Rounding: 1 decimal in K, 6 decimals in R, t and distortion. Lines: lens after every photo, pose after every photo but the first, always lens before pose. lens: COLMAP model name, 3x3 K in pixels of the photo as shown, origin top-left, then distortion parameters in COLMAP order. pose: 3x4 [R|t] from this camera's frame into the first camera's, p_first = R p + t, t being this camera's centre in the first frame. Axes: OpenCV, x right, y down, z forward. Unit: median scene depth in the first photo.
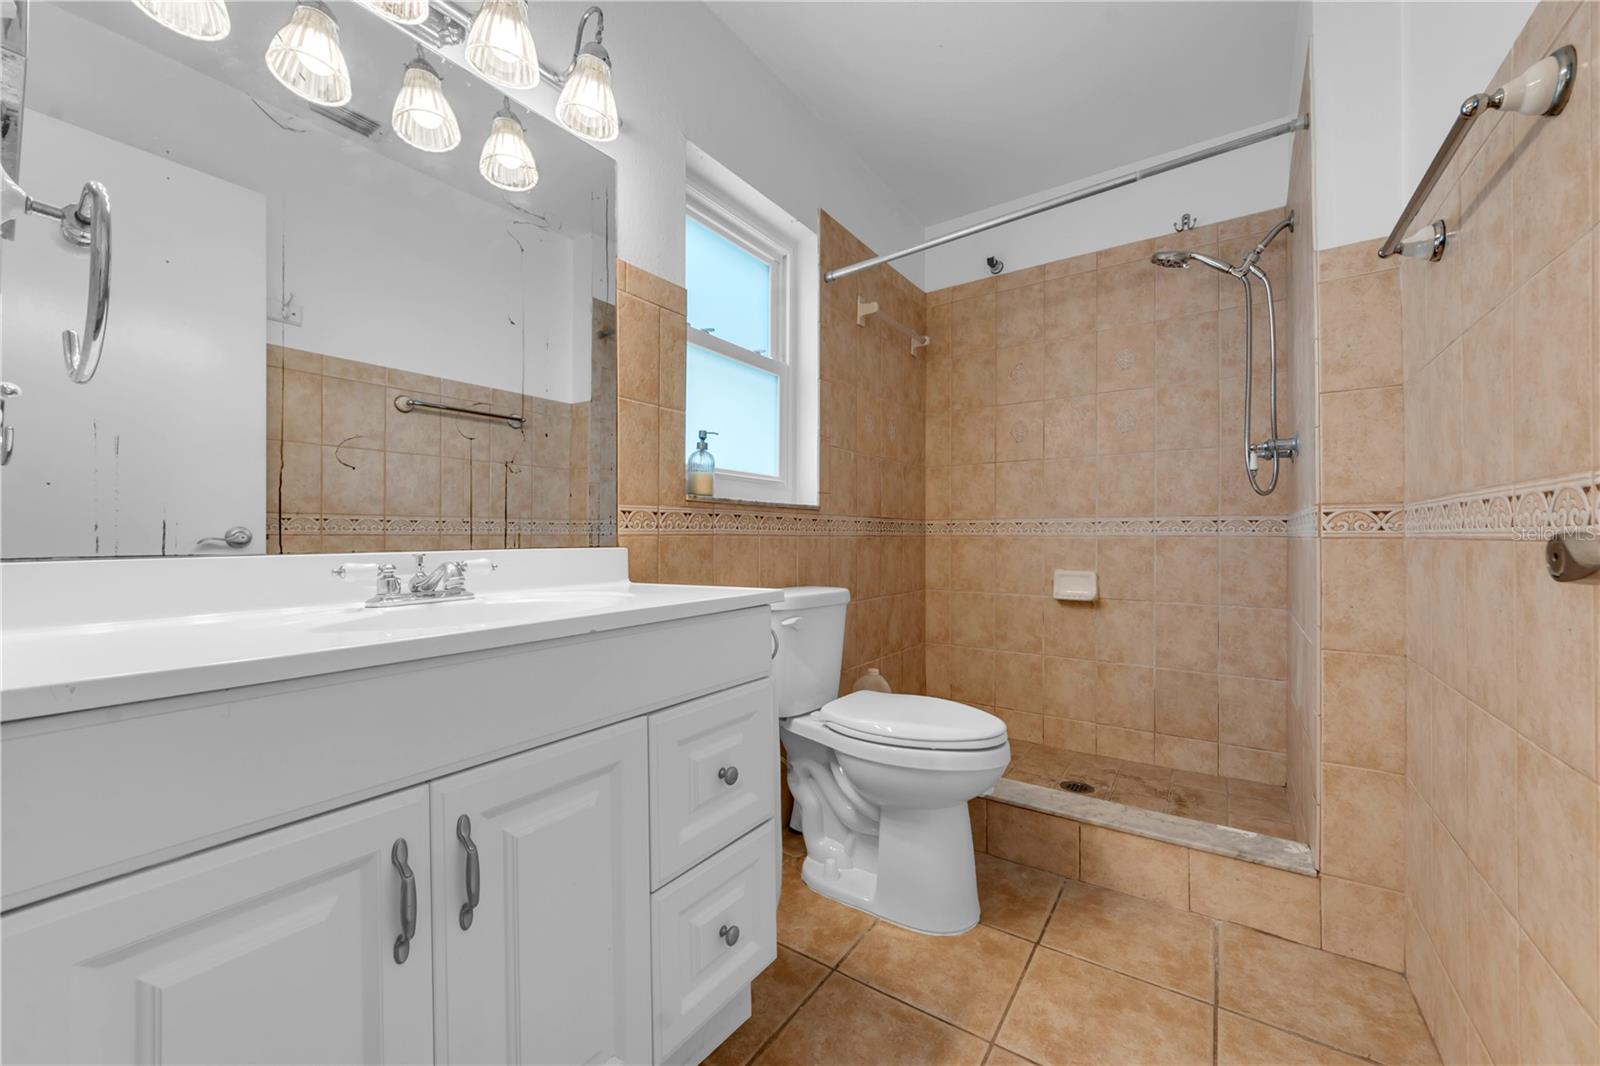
lens RADIAL K [[594.0, 0, 811.0], [0, 594.0, 531.1], [0, 0, 1]] dist [0.000684, 0.000252]
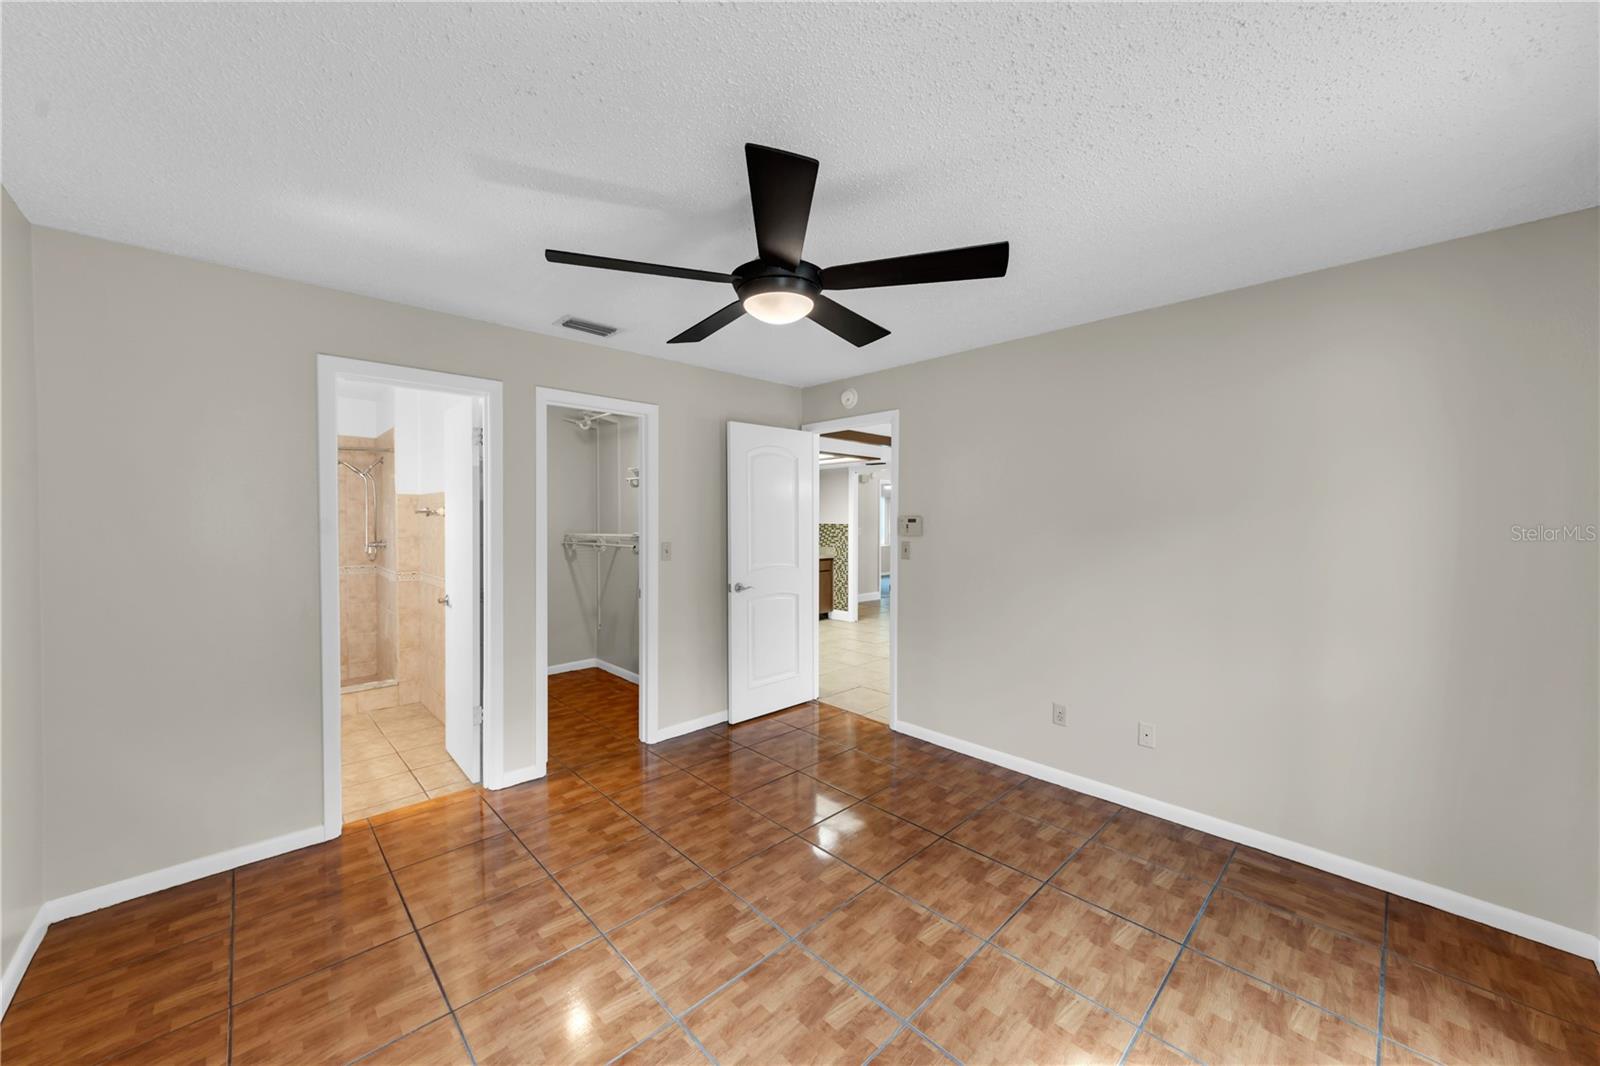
lens RADIAL K [[594.0, 0, 811.0], [0, 594.0, 531.1], [0, 0, 1]] dist [0.000684, 0.000252]
pose [[0.180607, -0.027961, 0.983158, -1.860921], [-0.014219, 0.999417, 0.031036, -0.384038], [-0.983453, -0.019585, 0.180104, -1.744535]]
